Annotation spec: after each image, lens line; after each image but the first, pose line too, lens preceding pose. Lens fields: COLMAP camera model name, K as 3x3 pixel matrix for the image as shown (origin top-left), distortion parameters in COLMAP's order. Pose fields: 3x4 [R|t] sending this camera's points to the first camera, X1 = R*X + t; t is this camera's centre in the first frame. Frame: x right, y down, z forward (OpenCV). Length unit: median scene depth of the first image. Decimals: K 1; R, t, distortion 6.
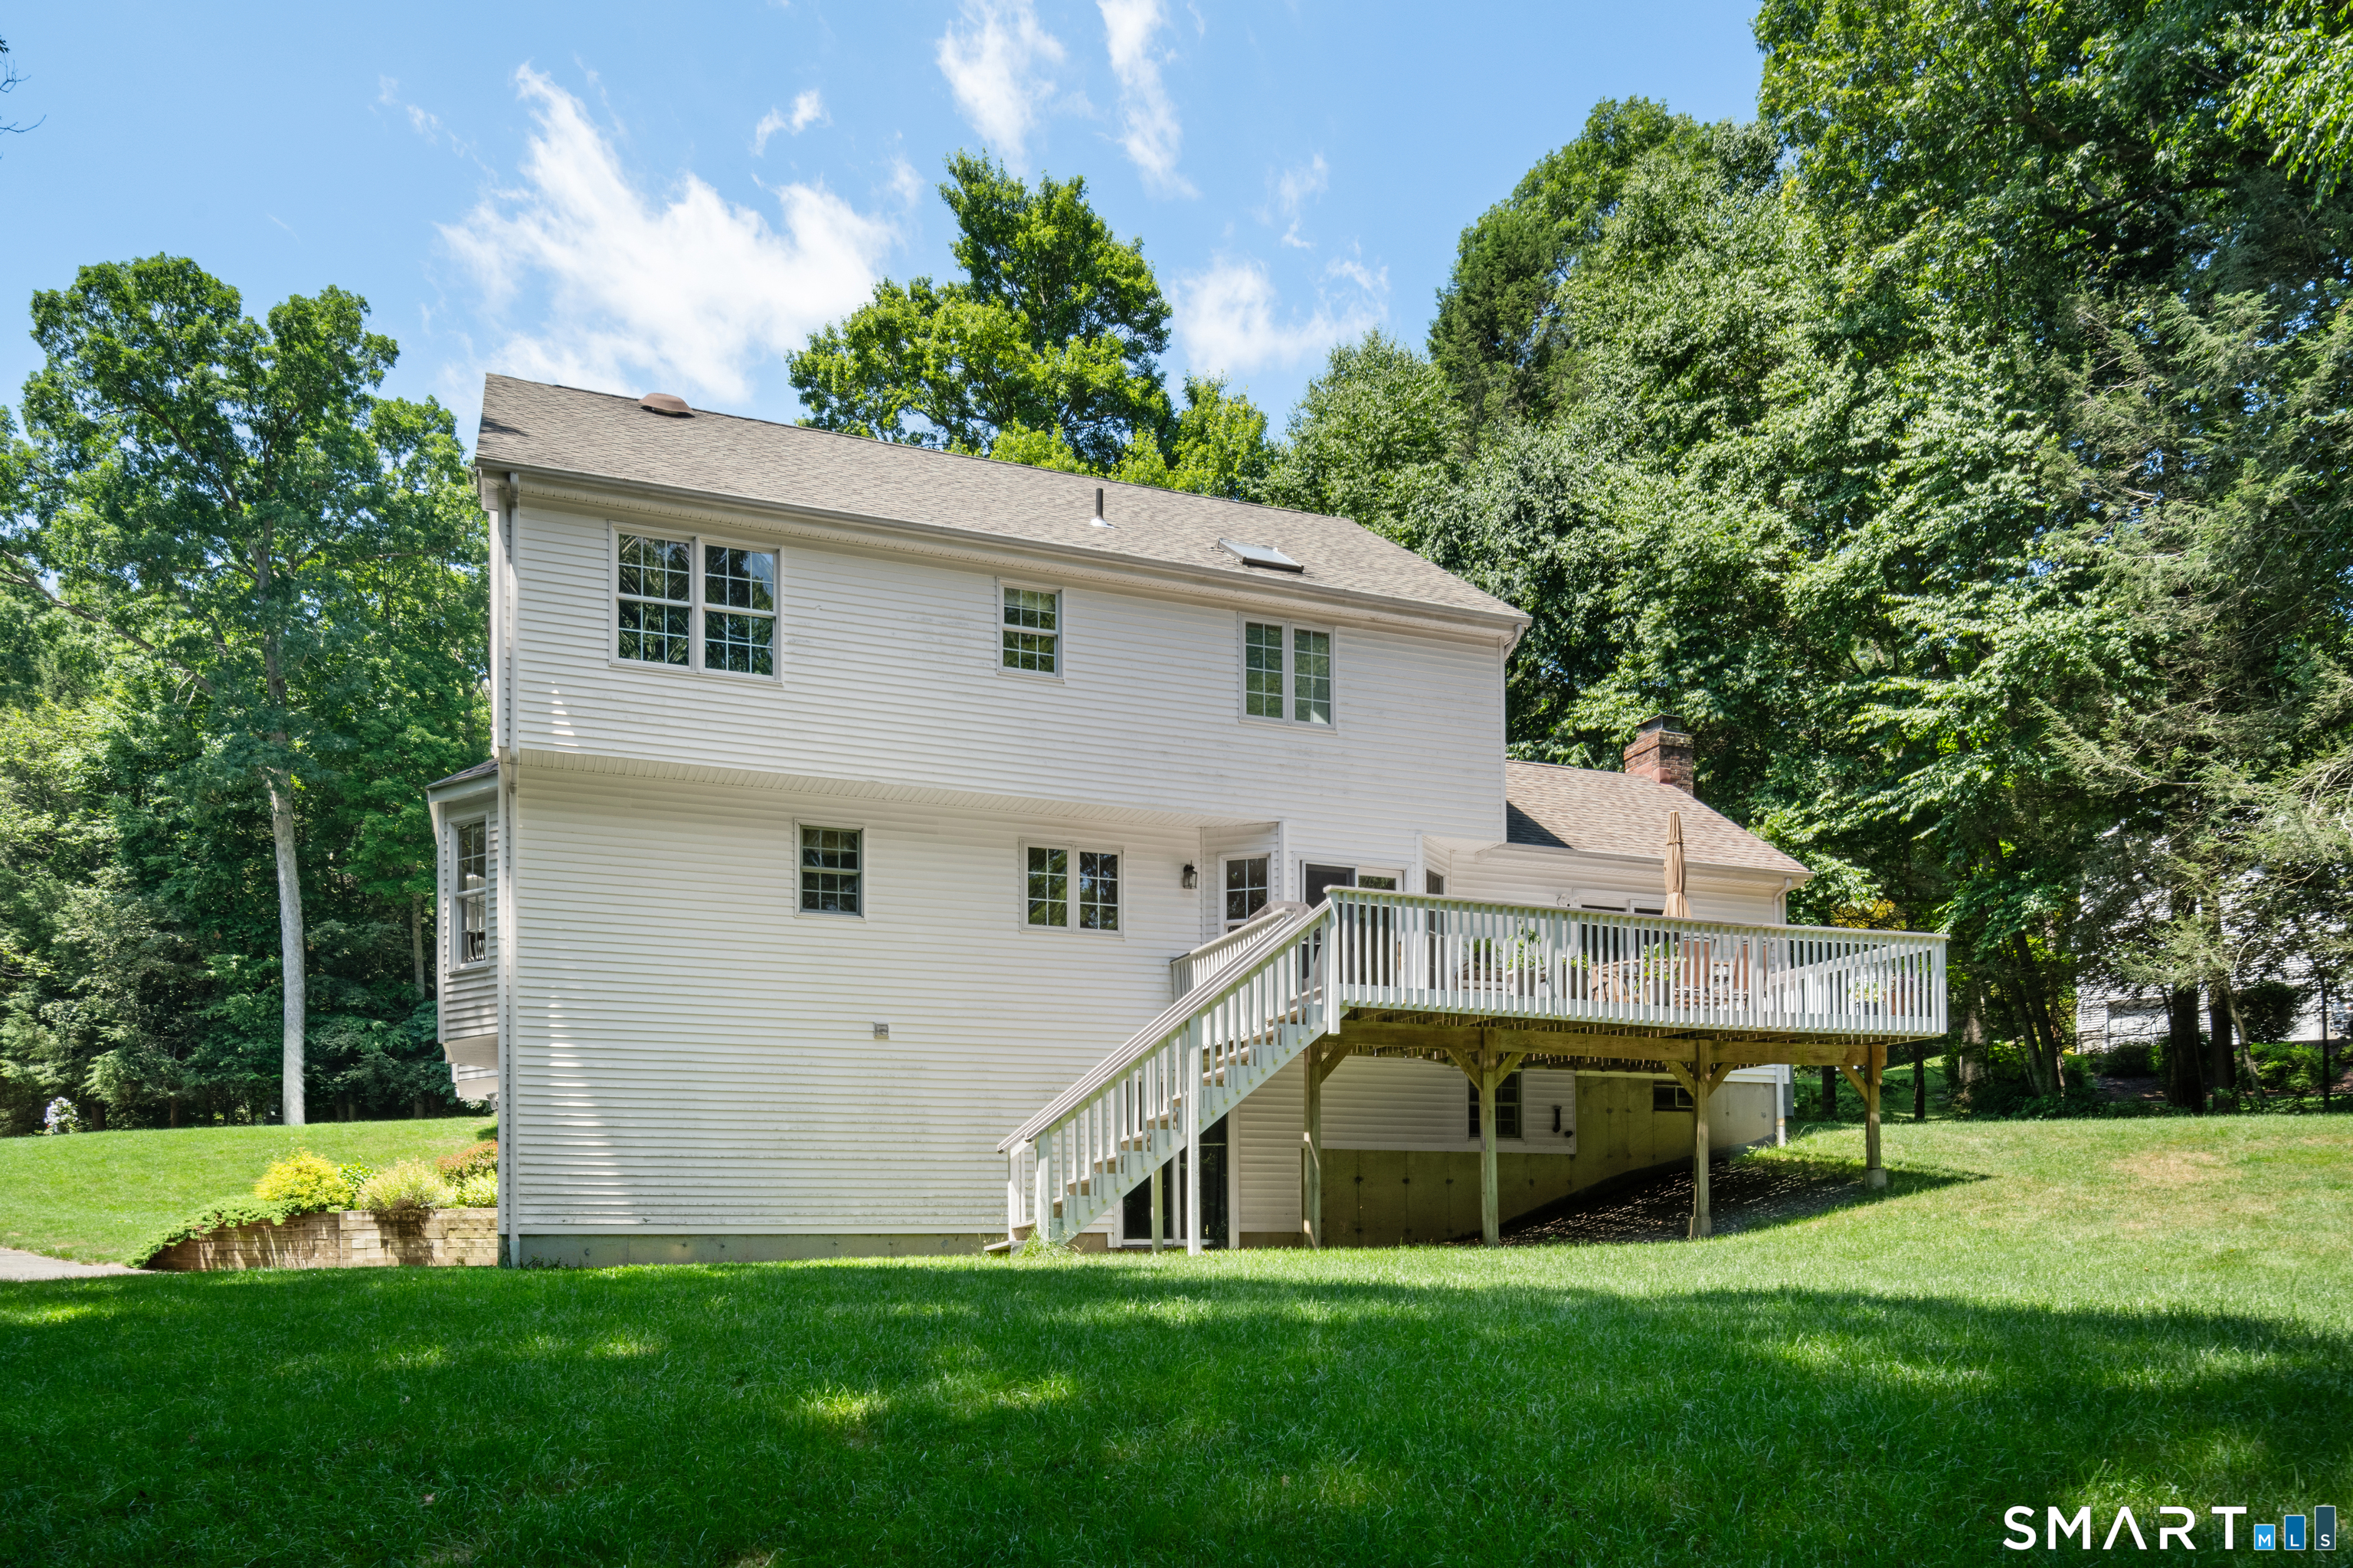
lens RADIAL K [[1639.0, 0, 1176.5], [0, 1639.0, 784.0], [0, 0, 1]] dist [-0.007428, -0.002338]
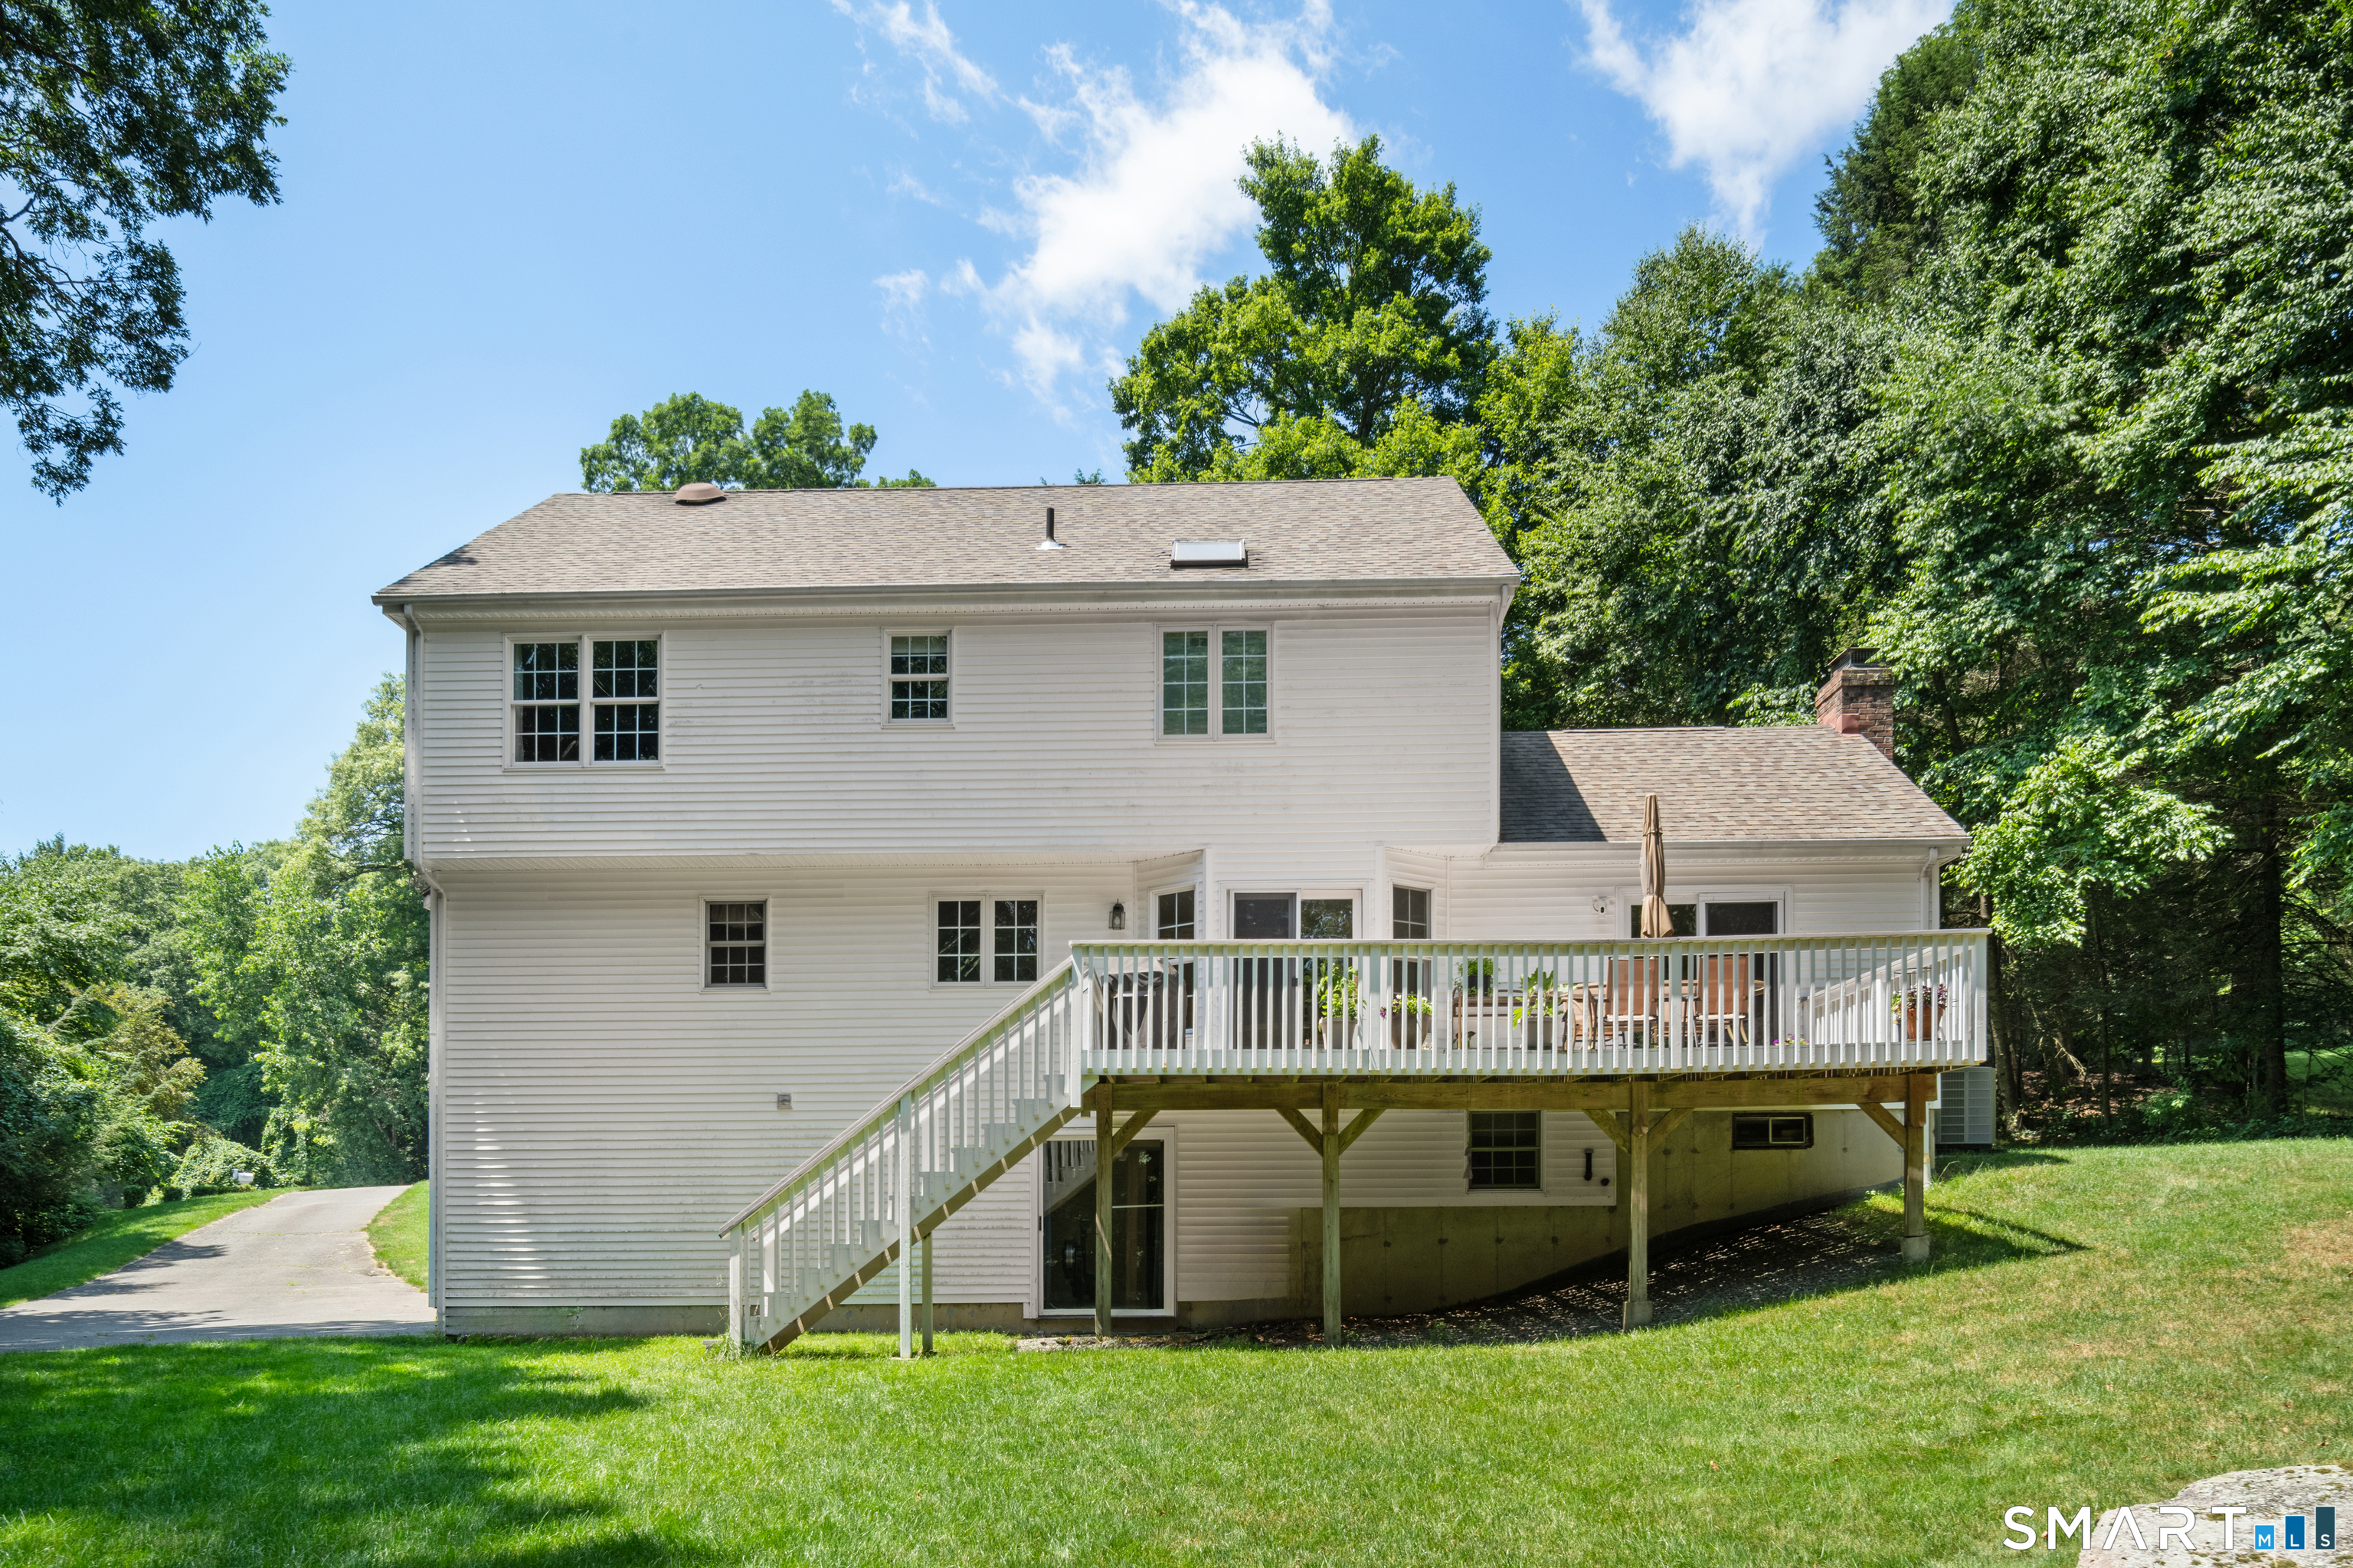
lens RADIAL K [[1613.6, 0, 1176.5], [0, 1613.6, 814.5], [0, 0, 1]] dist [-0.005367, 0.001817]
pose [[0.921206, -0.094432, -0.377442, 0.369241], [0.108222, 0.994007, 0.015442, -0.011024], [0.373721, -0.055072, 0.925905, 0.160002]]
